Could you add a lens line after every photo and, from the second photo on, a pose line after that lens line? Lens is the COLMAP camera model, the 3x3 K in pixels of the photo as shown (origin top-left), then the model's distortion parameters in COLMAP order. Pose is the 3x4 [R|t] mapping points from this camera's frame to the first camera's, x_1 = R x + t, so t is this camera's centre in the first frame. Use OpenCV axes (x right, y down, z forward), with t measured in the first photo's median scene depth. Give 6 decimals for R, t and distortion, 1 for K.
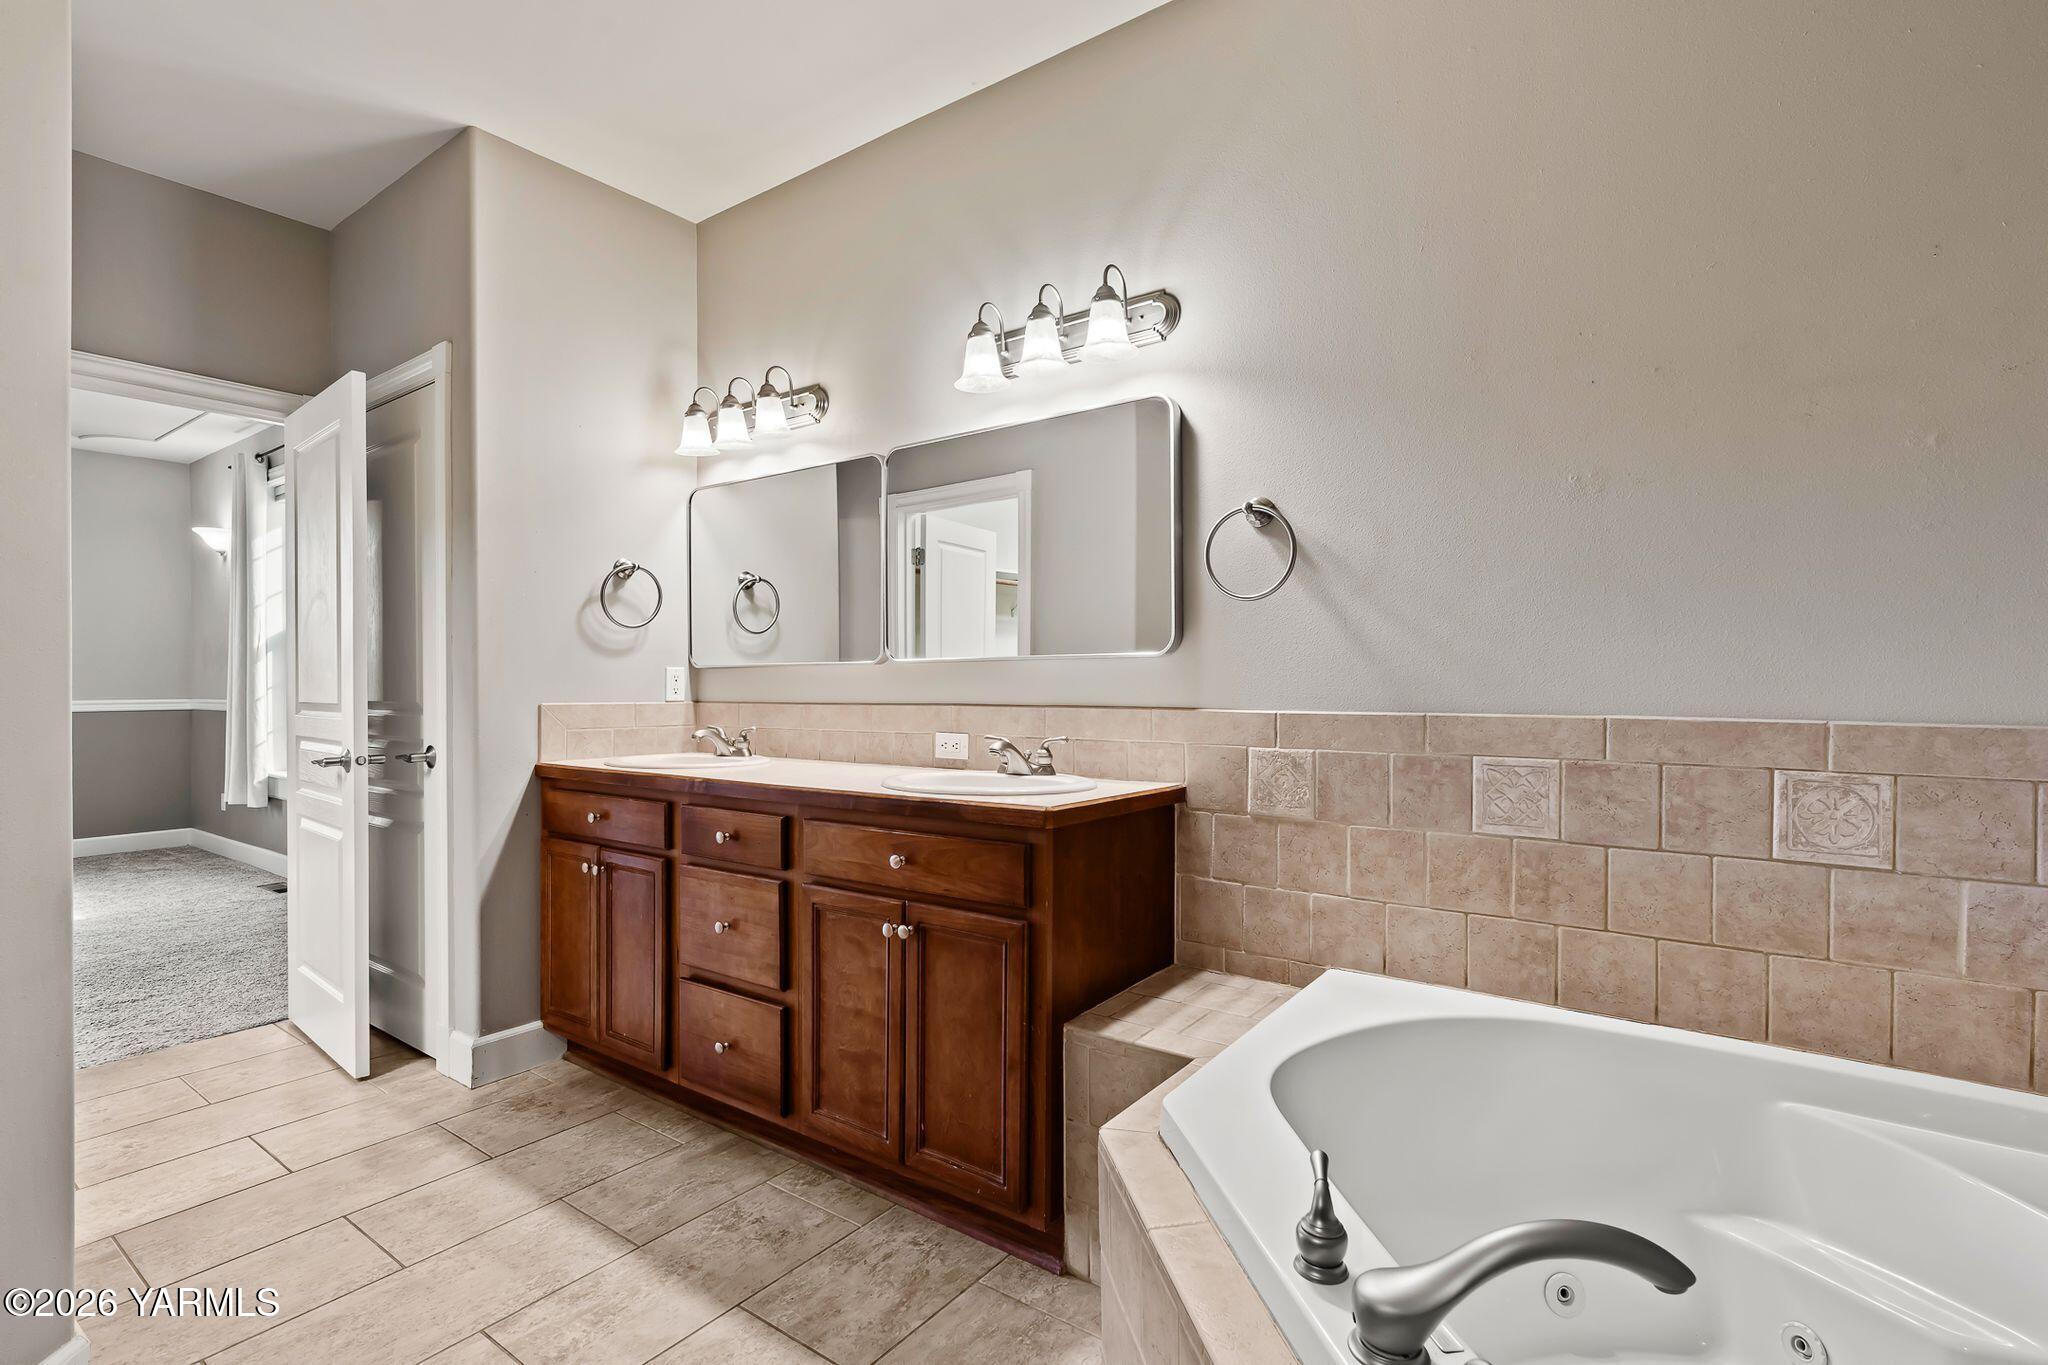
lens RADIAL K [[954.5, 0, 1024.3], [0, 954.5, 690.5], [0, 0, 1]] dist [-0.006035, -0.000355]
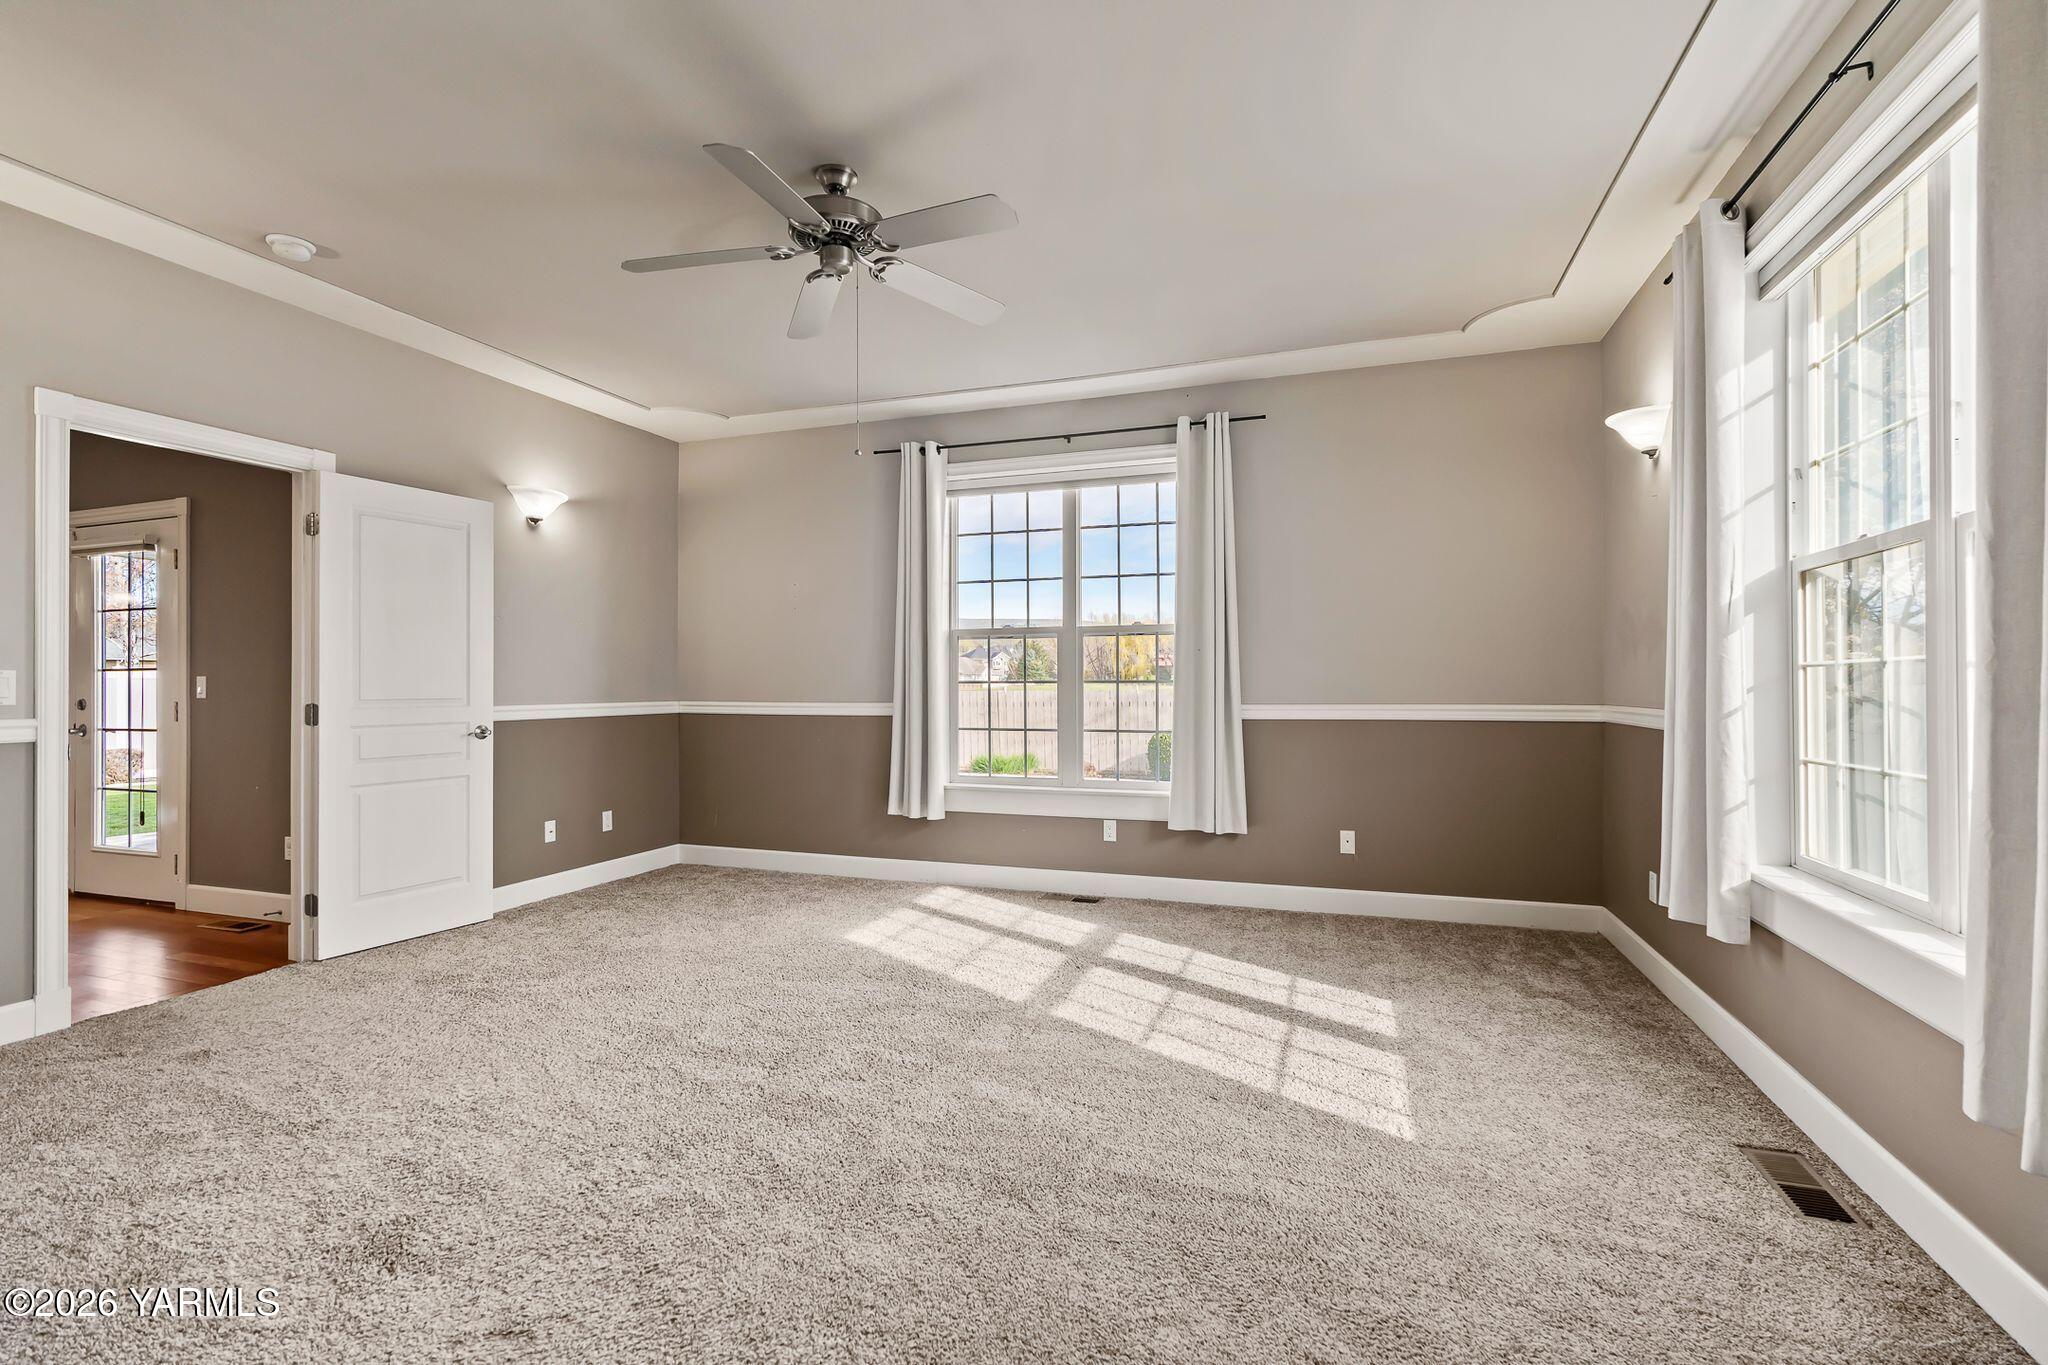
lens RADIAL K [[954.5, 0, 1010.2], [0, 954.5, 678.3], [0, 0, 1]] dist [-0.006035, -0.000355]
pose [[0.289779, -0.000447, -0.957094, -0.448555], [-0.000643, 1.000000, -0.000662, -0.007611], [0.957093, 0.000807, 0.289778, 0.510384]]
